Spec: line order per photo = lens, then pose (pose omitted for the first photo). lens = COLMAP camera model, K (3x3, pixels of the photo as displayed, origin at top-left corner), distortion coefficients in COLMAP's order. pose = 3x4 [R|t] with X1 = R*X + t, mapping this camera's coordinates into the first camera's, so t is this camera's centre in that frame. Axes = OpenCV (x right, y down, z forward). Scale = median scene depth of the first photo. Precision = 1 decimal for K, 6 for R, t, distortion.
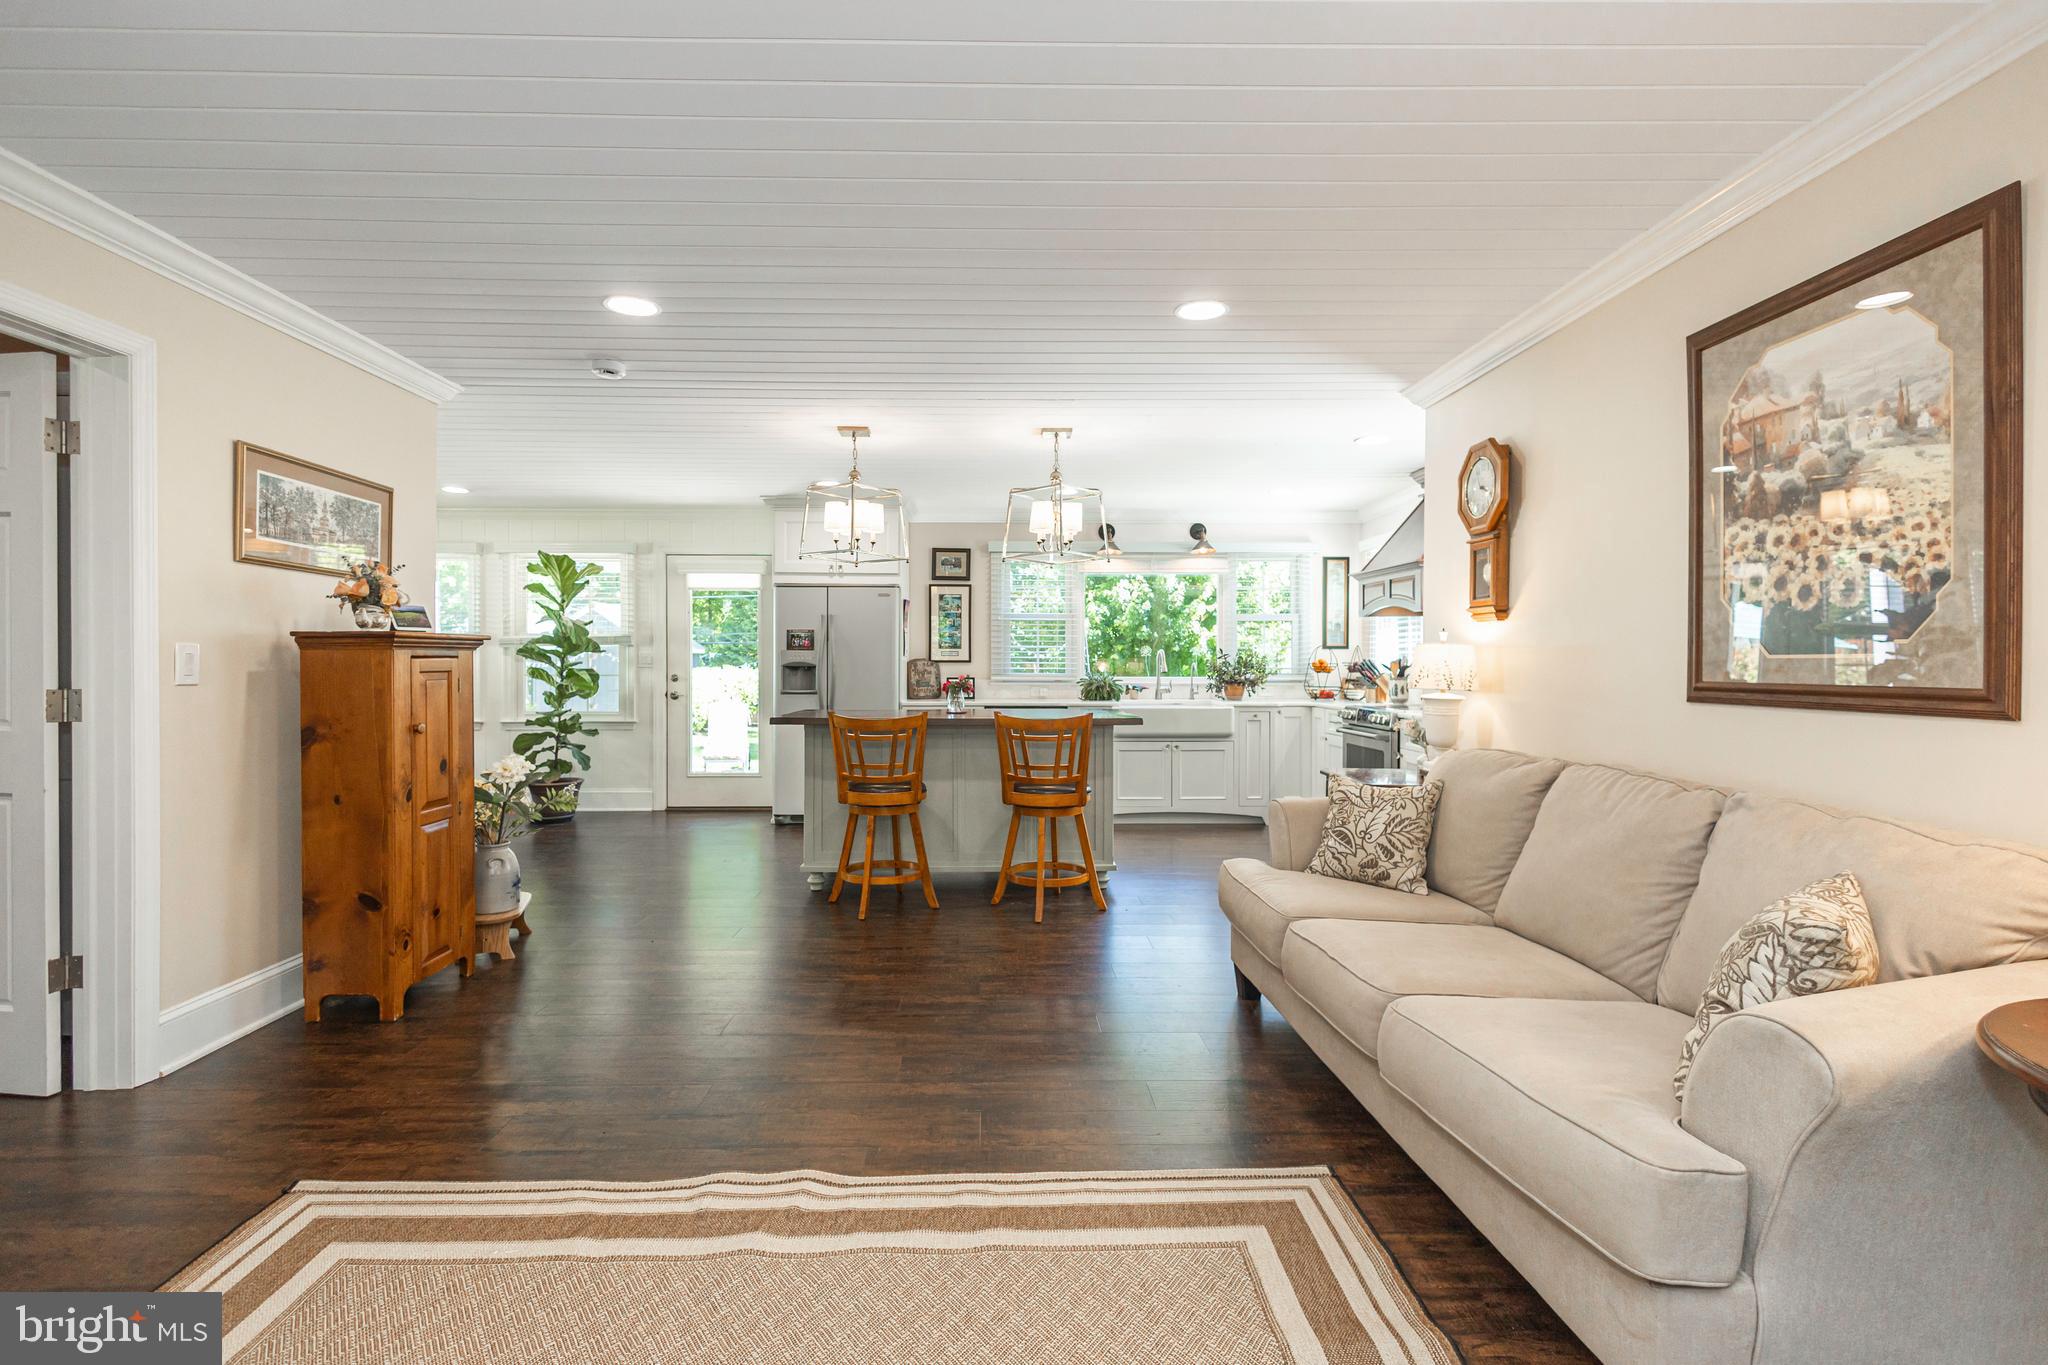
lens RADIAL K [[948.9, 0, 1010.3], [0, 948.9, 674.2], [0, 0, 1]] dist [0.007107, -0.000840]
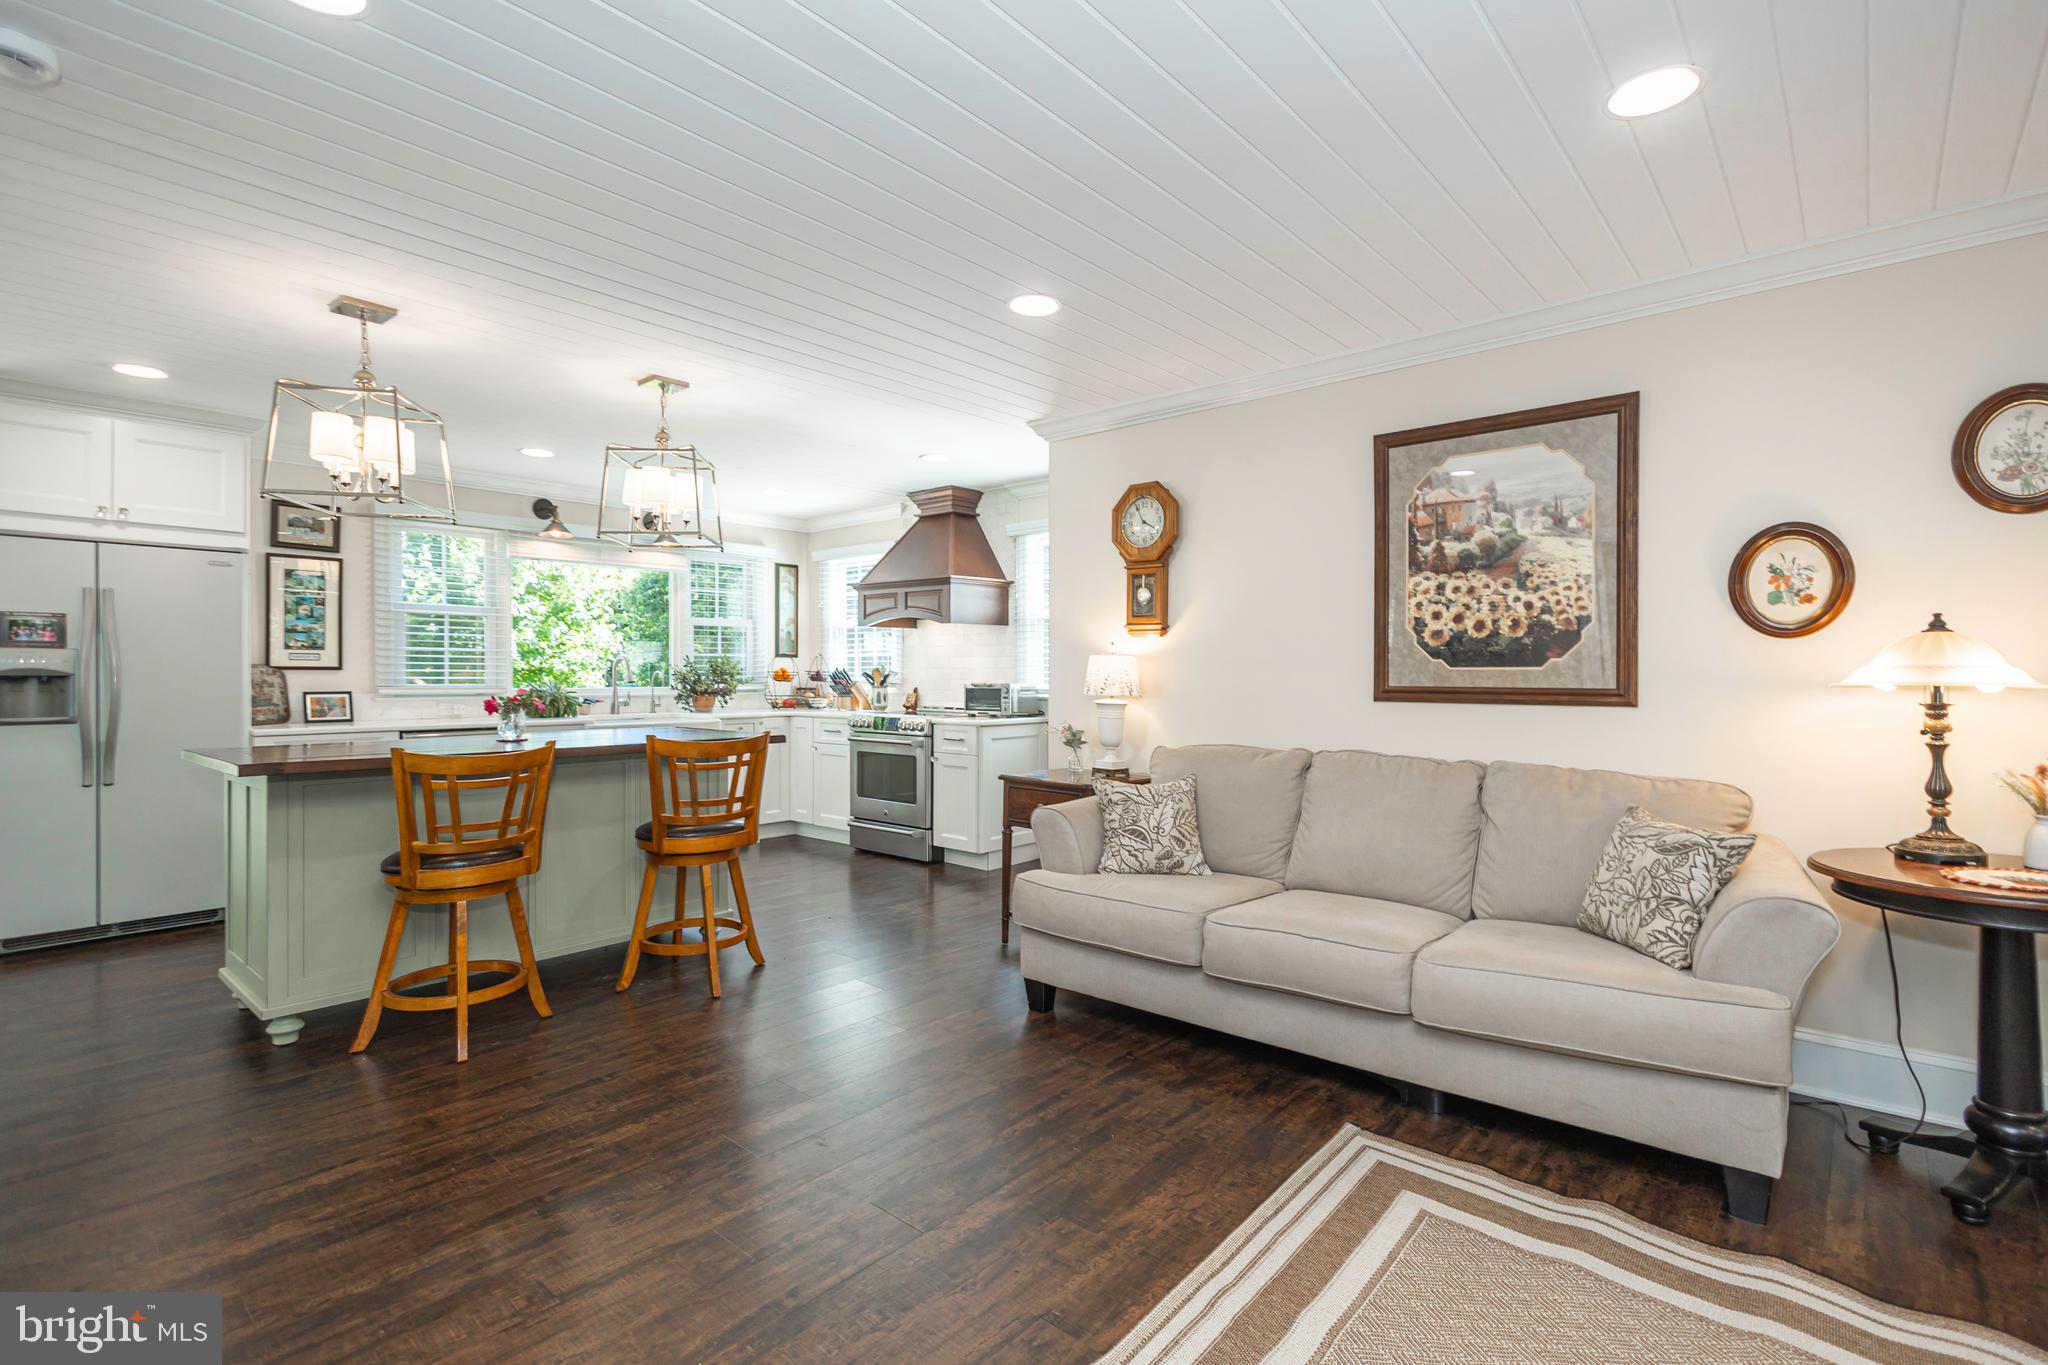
lens RADIAL K [[948.9, 0, 1018.7], [0, 948.9, 676.9], [0, 0, 1]] dist [0.007107, -0.000840]
pose [[0.677133, -0.002523, 0.735857, -0.347267], [0.006635, 0.999974, -0.002677, -0.002952], [-0.735831, 0.006695, 0.677132, 0.243025]]
